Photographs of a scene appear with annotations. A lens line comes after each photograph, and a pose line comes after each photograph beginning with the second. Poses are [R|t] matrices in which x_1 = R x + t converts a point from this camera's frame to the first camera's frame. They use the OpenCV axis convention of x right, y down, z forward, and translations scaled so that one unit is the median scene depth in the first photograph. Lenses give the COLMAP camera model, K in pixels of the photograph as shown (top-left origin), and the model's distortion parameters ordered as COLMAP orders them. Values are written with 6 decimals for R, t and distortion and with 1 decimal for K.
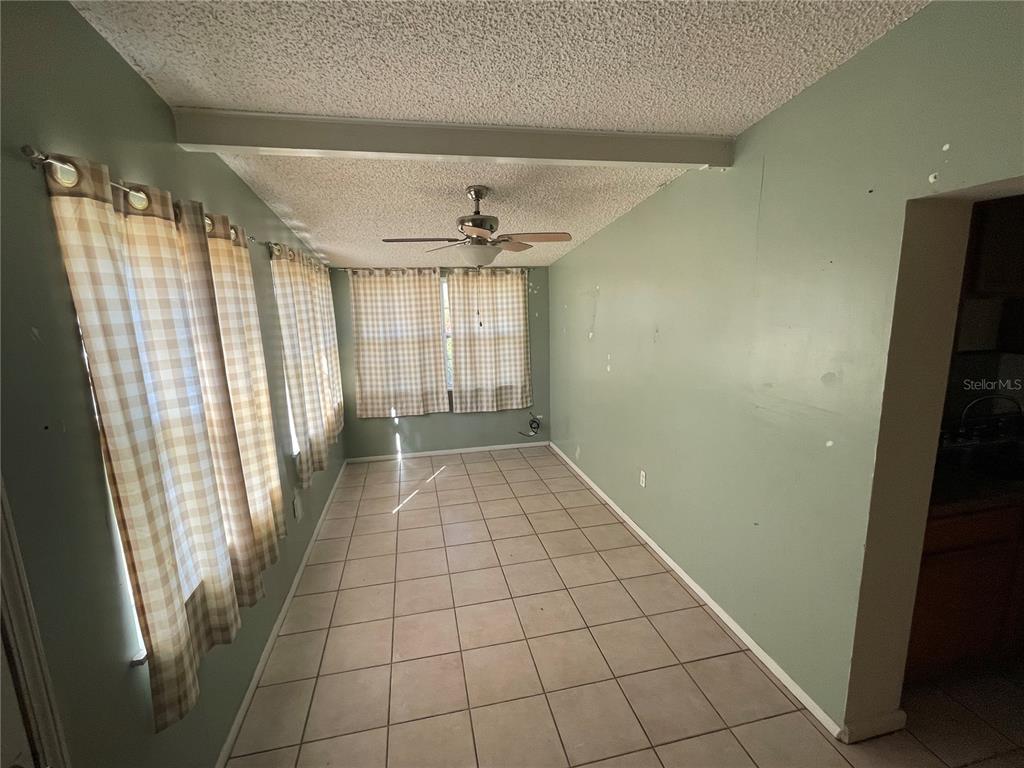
lens RADIAL K [[451.9, 0, 511.9], [0, 451.9, 385.9], [0, 0, 1]] dist [0.000277, 0.000022]
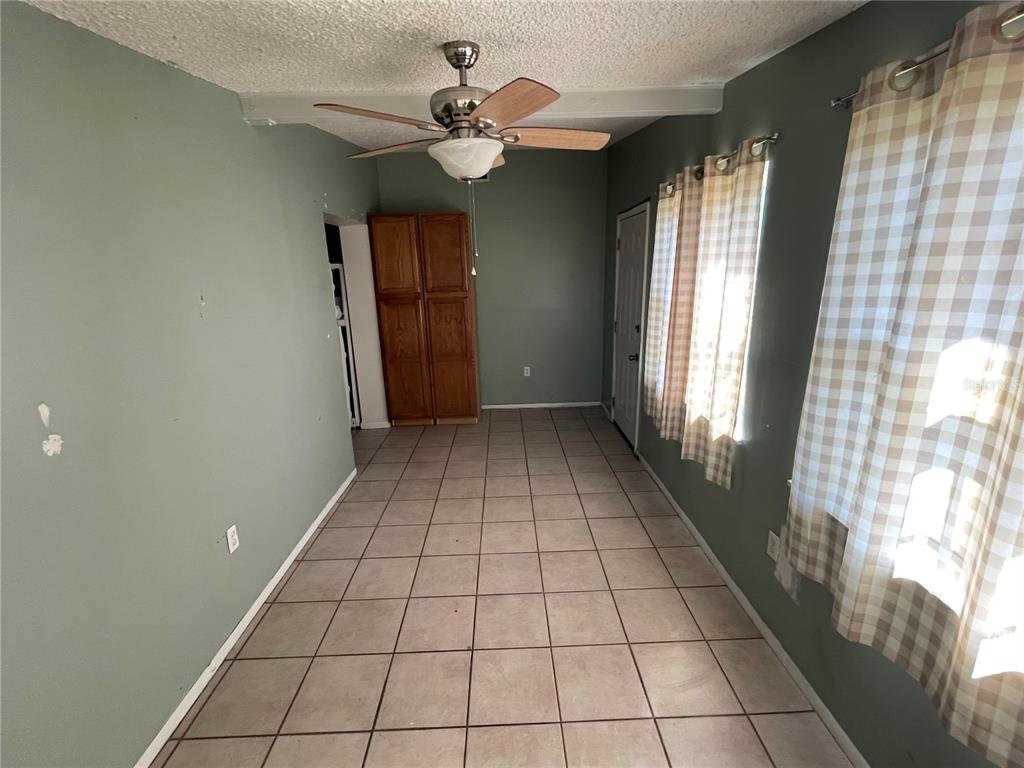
lens RADIAL K [[451.9, 0, 511.8], [0, 451.9, 383.3], [0, 0, 1]] dist [0.000277, 0.000022]
pose [[-0.980795, -0.000343, 0.195043, -0.248810], [0.081918, 0.906798, 0.413529, -0.254460], [-0.177006, 0.421565, -0.889355, 1.628899]]
